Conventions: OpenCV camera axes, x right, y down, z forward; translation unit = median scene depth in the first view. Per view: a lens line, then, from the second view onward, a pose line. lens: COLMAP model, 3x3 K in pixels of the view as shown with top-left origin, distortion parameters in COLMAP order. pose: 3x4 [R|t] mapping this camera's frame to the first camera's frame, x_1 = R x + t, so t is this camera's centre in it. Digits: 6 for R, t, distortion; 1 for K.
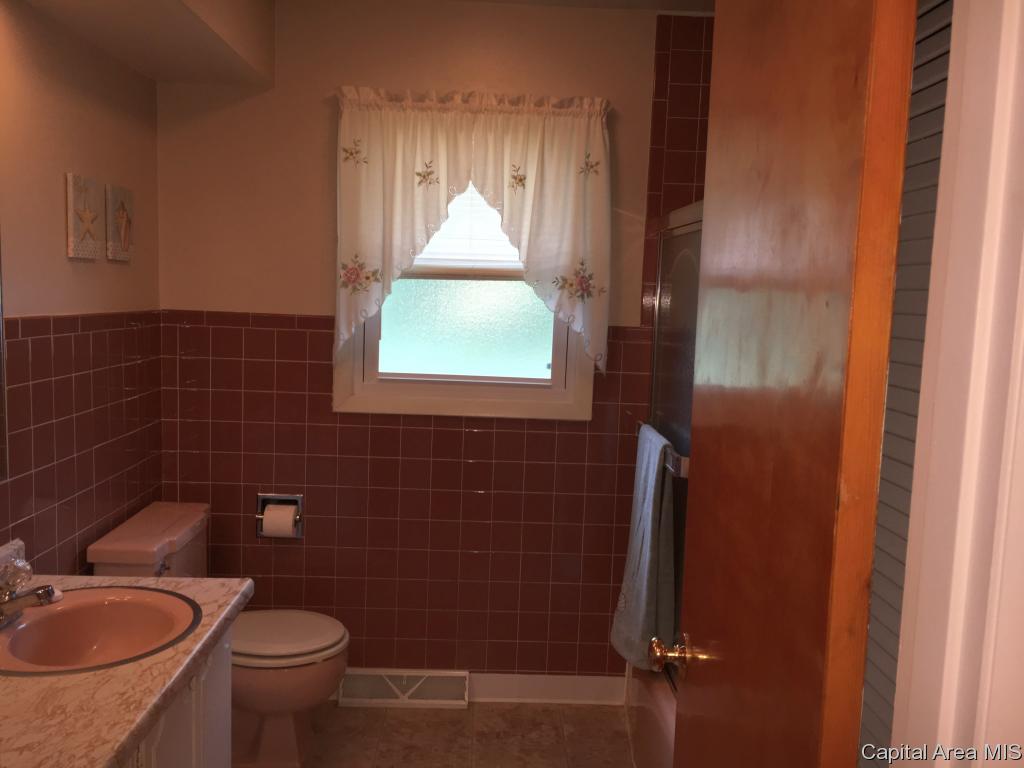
lens RADIAL K [[868.5, 0, 510.8], [0, 868.5, 382.2], [0, 0, 1]] dist [0.000416, 0.002622]
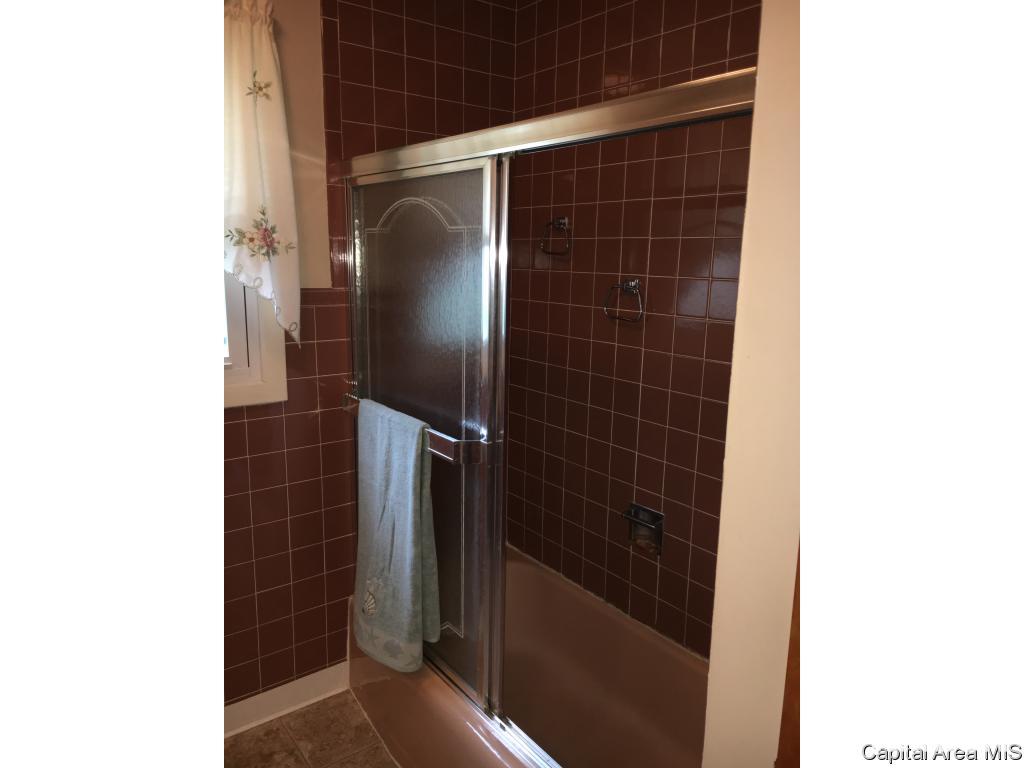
lens RADIAL K [[656.2, 0, 513.6], [0, 656.2, 386.6], [0, 0, 1]] dist [0.003309, -0.009372]
pose [[0.805405, -0.132202, 0.577794, -0.103600], [0.074083, 0.989618, 0.123162, -0.034233], [-0.588077, -0.056390, 0.806837, 0.359127]]
